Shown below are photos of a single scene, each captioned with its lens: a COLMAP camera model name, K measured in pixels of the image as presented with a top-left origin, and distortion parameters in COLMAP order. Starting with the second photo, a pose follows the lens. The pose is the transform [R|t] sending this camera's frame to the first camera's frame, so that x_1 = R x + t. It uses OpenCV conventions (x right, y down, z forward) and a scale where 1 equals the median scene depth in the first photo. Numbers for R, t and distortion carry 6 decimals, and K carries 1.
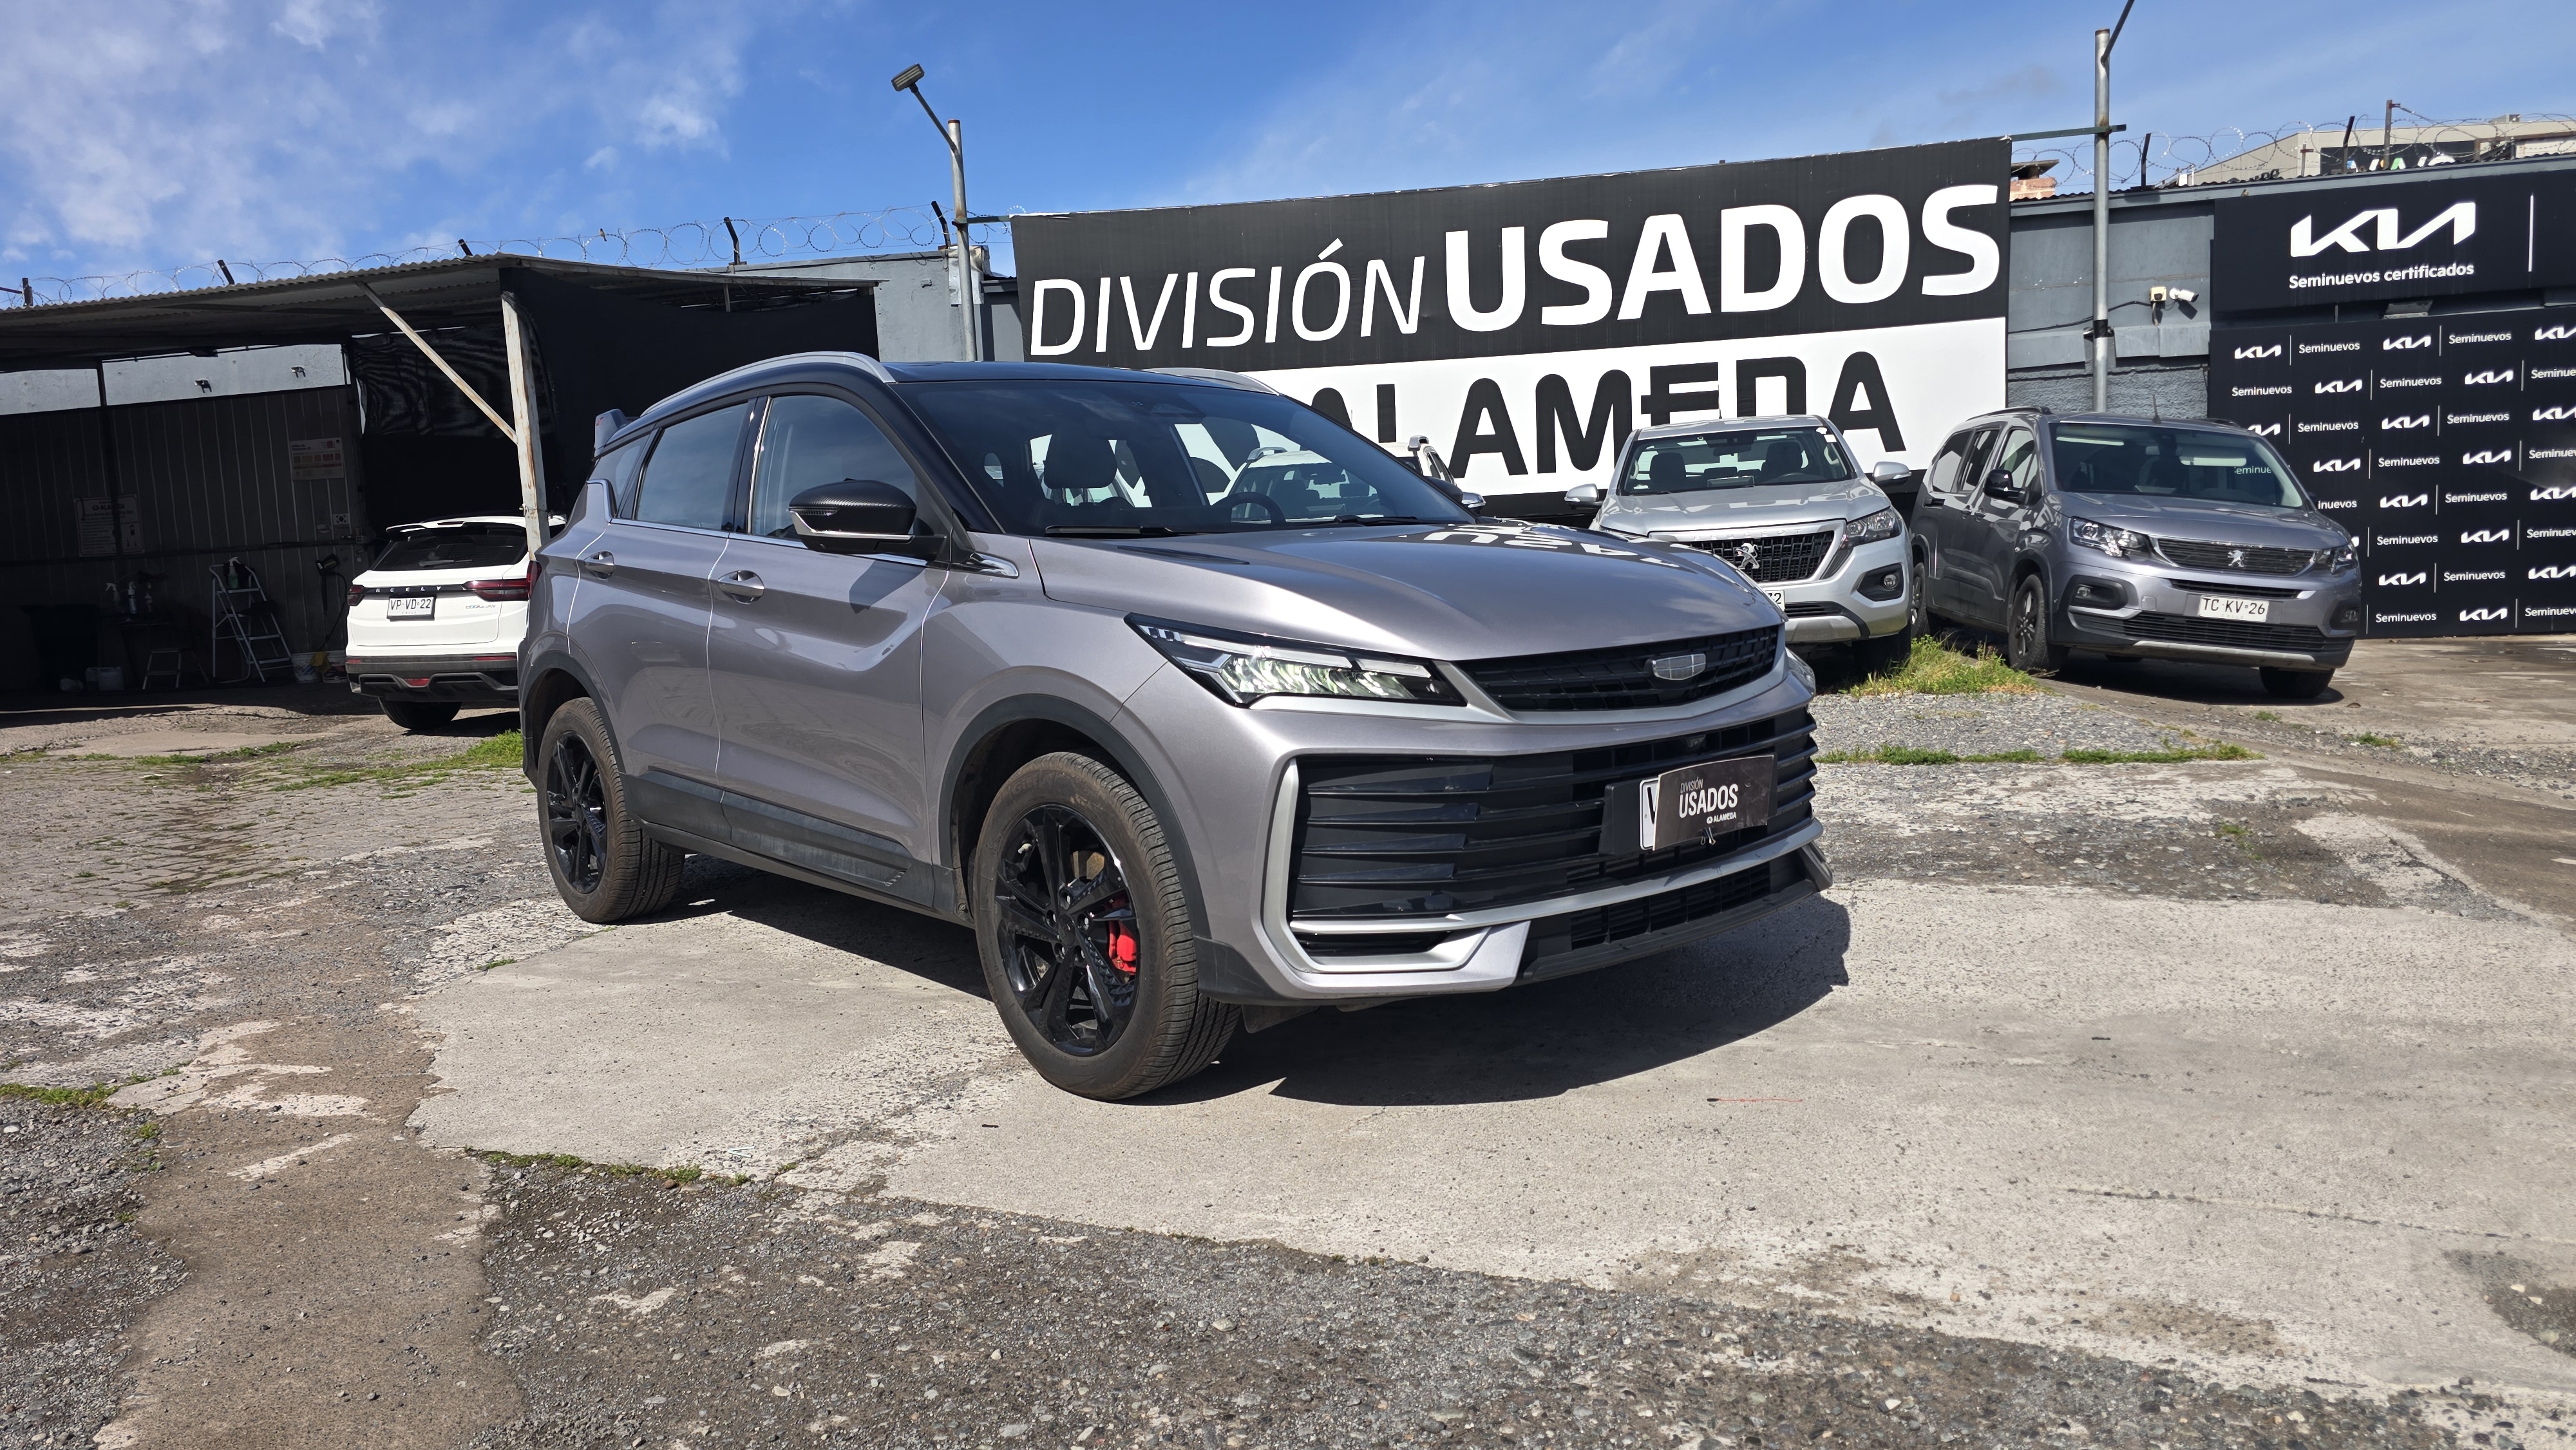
lens RADIAL K [[1718.9, 0, 1284.3], [0, 1718.9, 720.9], [0, 0, 1]] dist [0.053775, -0.044233]
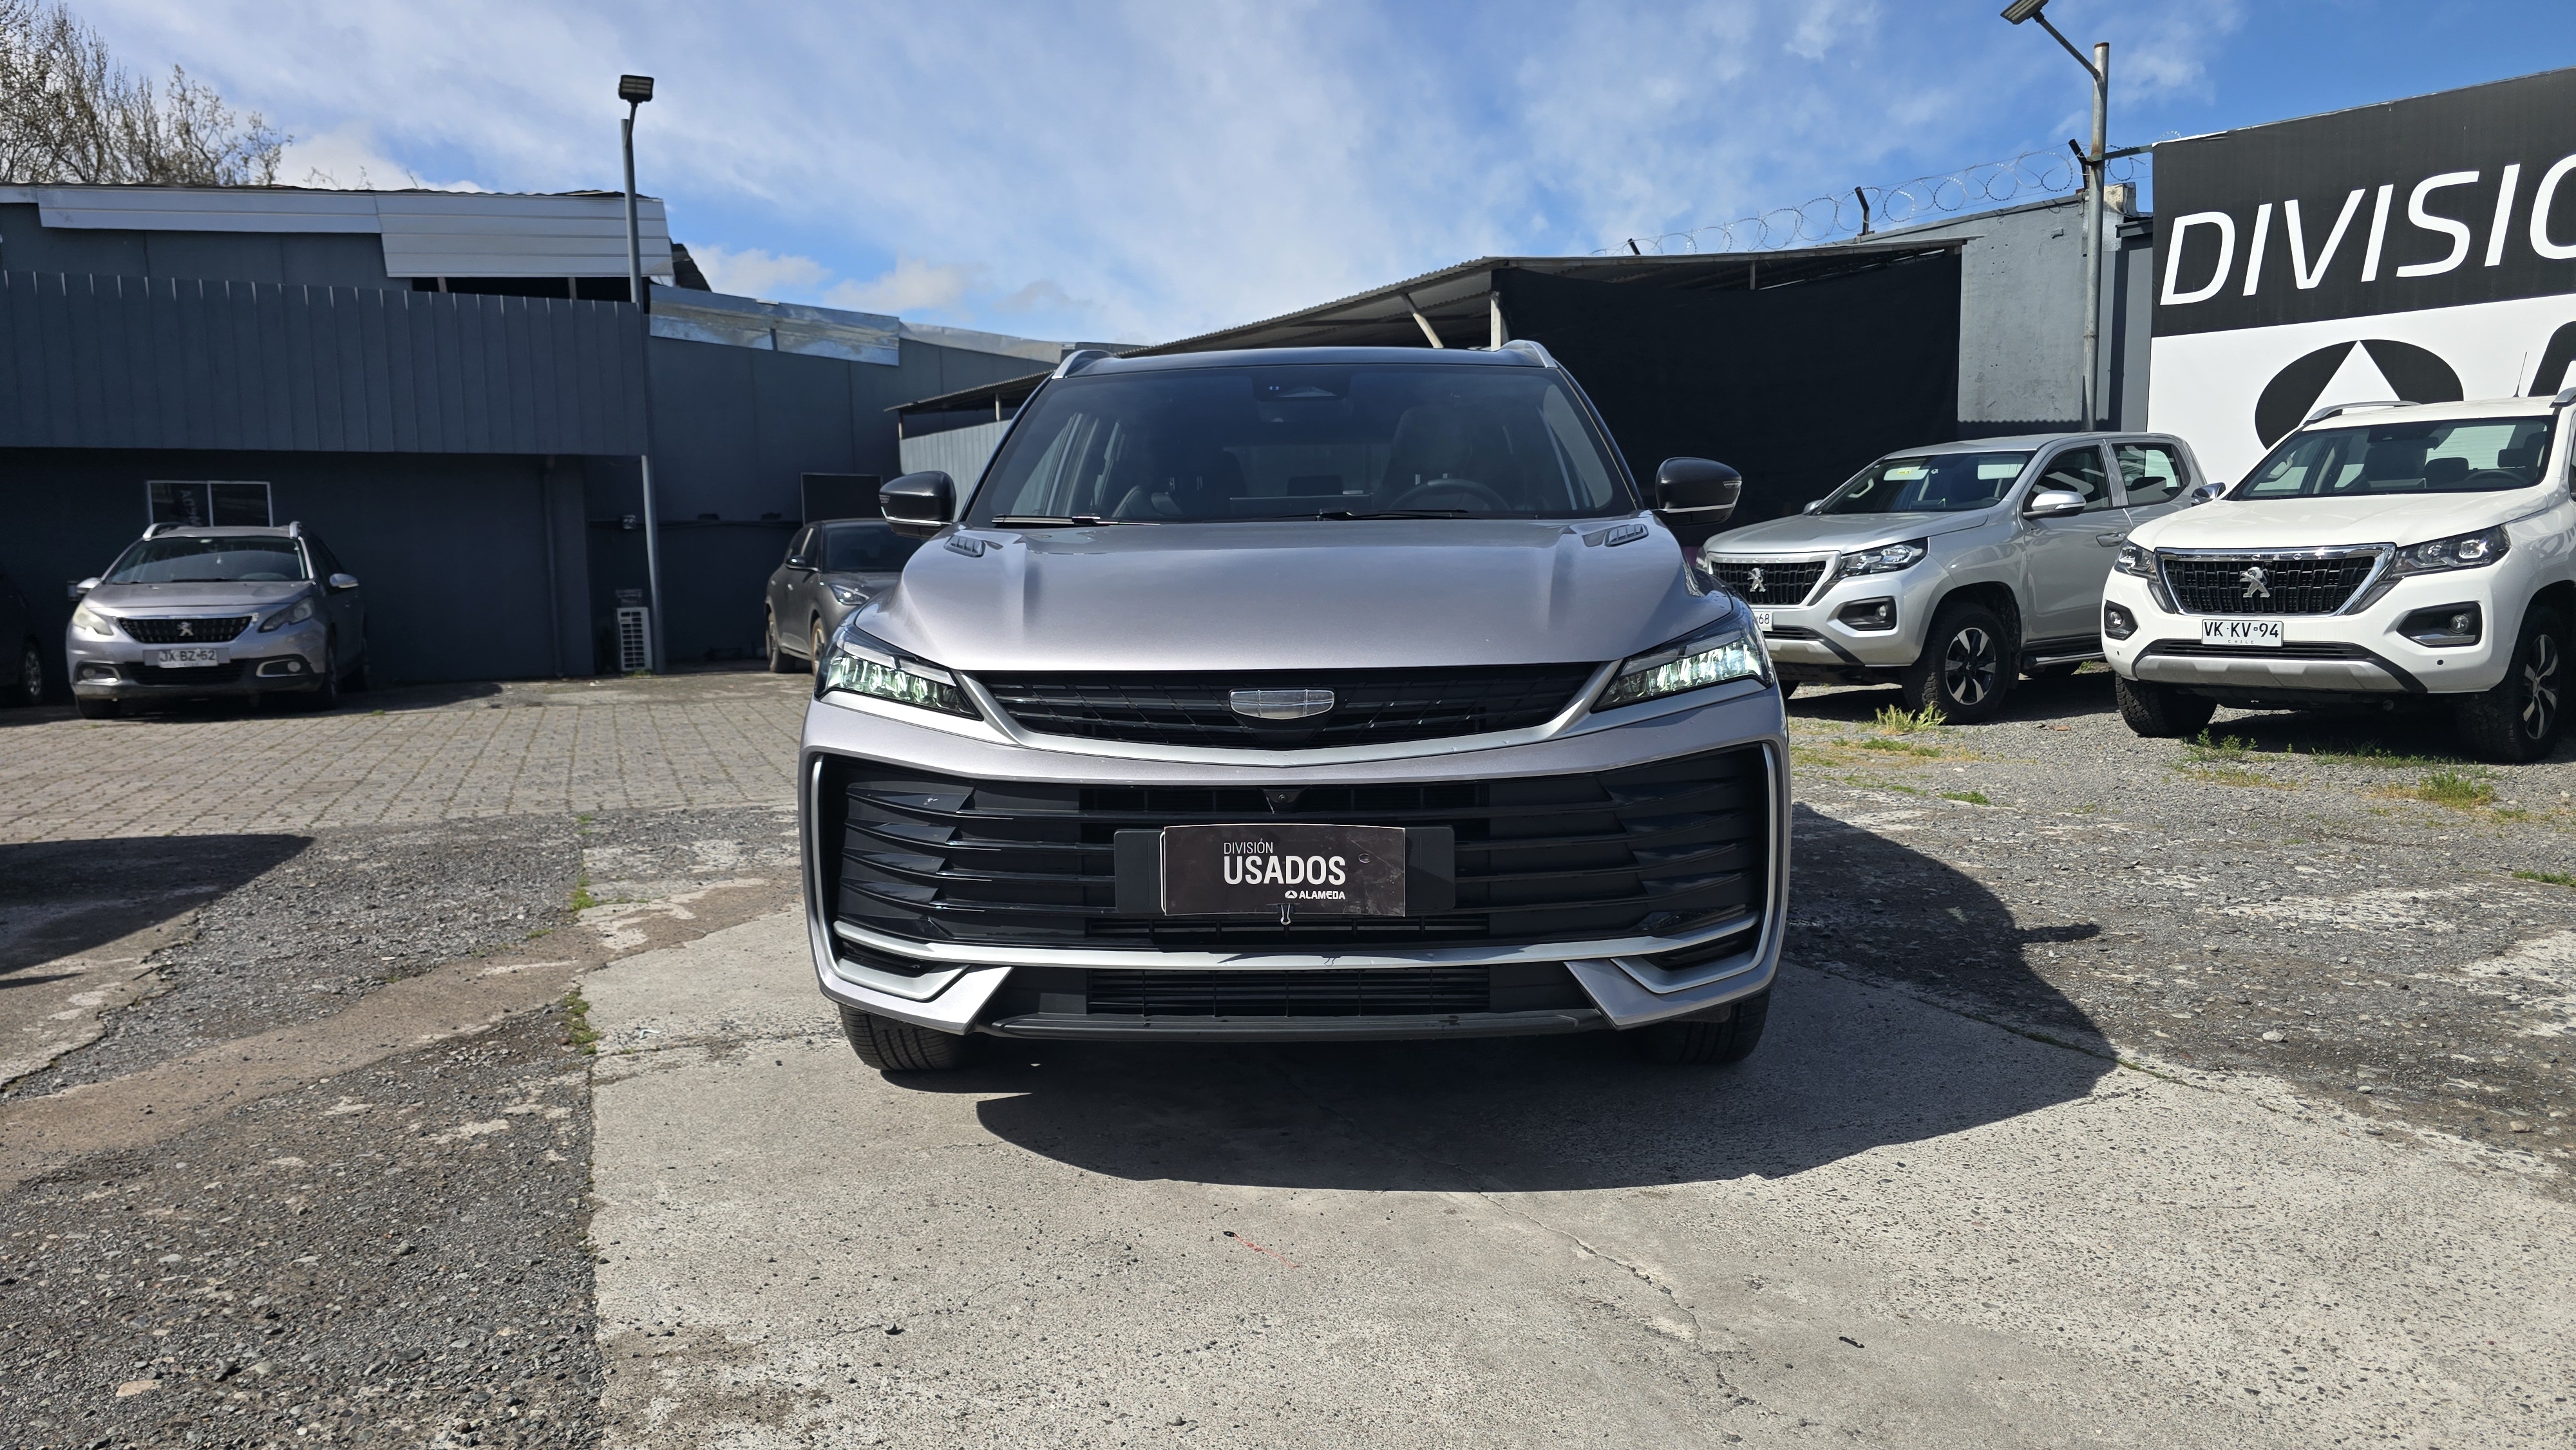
lens RADIAL K [[1718.9, 0, 1284.0], [0, 1718.9, 717.3], [0, 0, 1]] dist [0.053775, -0.044233]
pose [[0.722052, 0.094471, -0.685359, 0.230466], [-0.085670, 0.995218, 0.046926, -0.018276], [0.686514, 0.024832, 0.726692, 0.121211]]
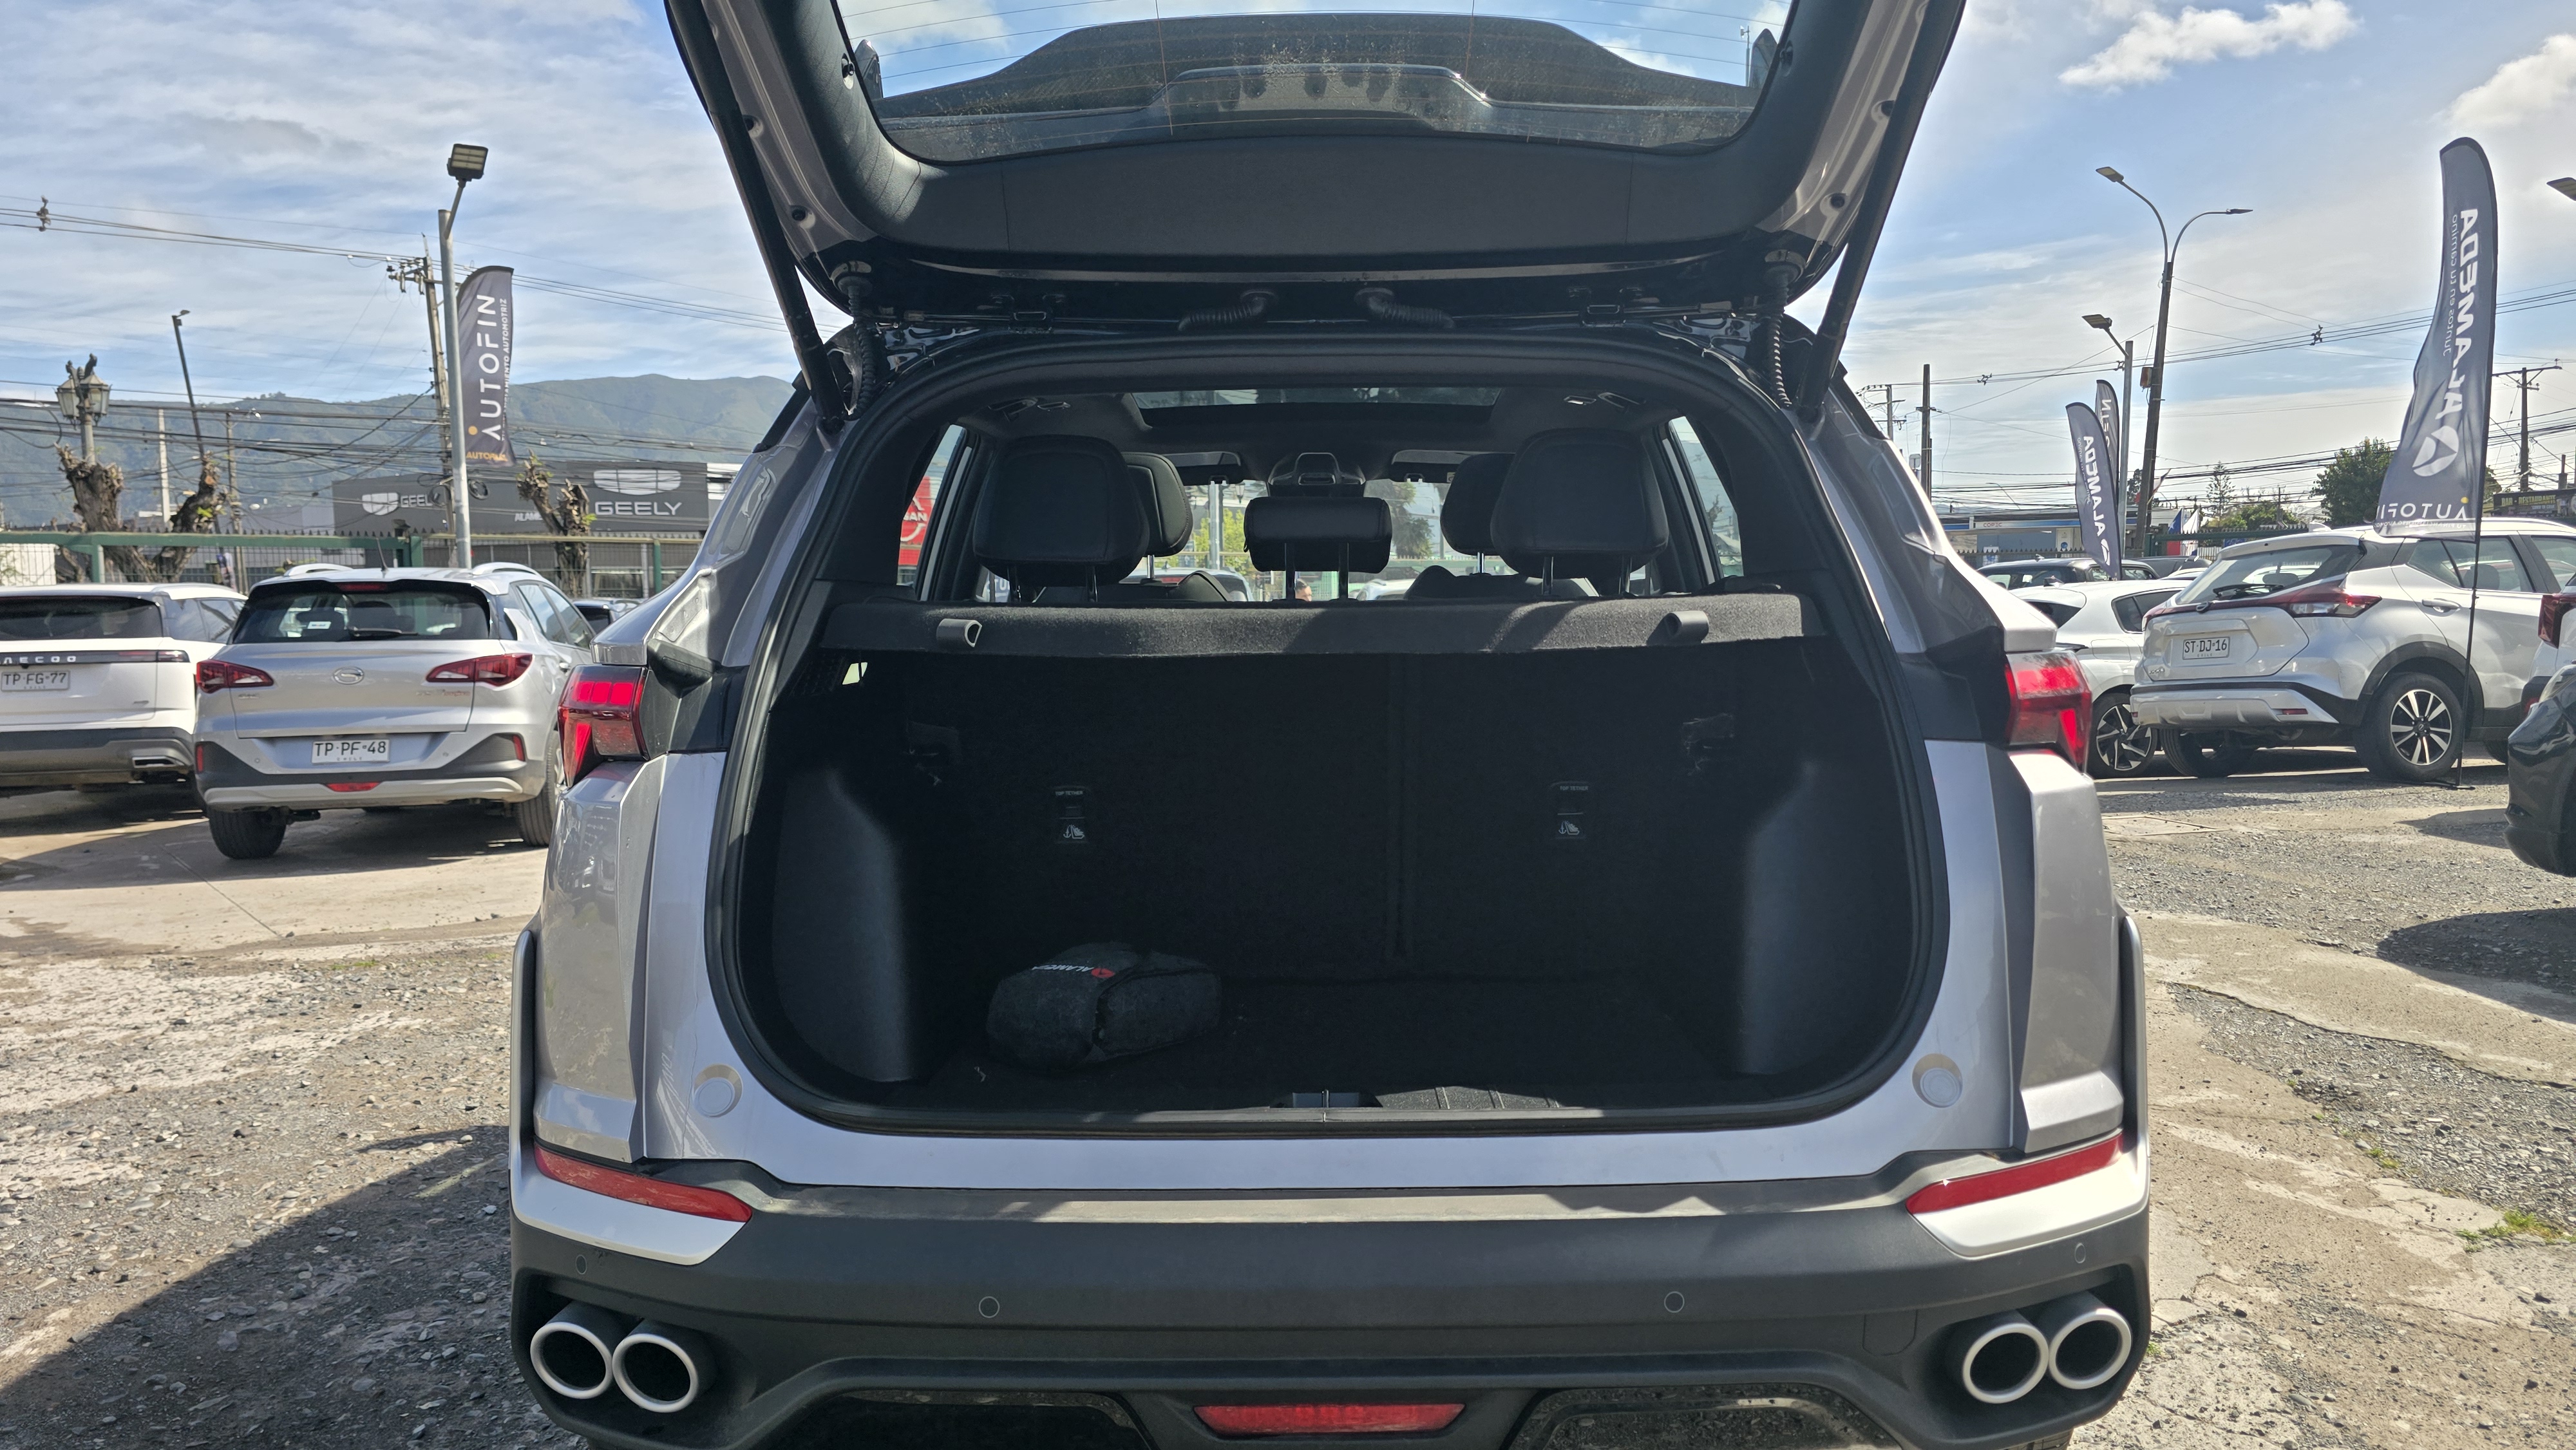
lens RADIAL K [[1718.9, 0, 1289.4], [0, 1718.9, 743.1], [0, 0, 1]] dist [0.053775, -0.044233]
pose [[-0.731170, -0.002148, 0.682192, -0.278295], [0.112180, 0.986004, 0.123339, -0.064618], [-0.672909, 0.166710, -0.720695, 0.673182]]
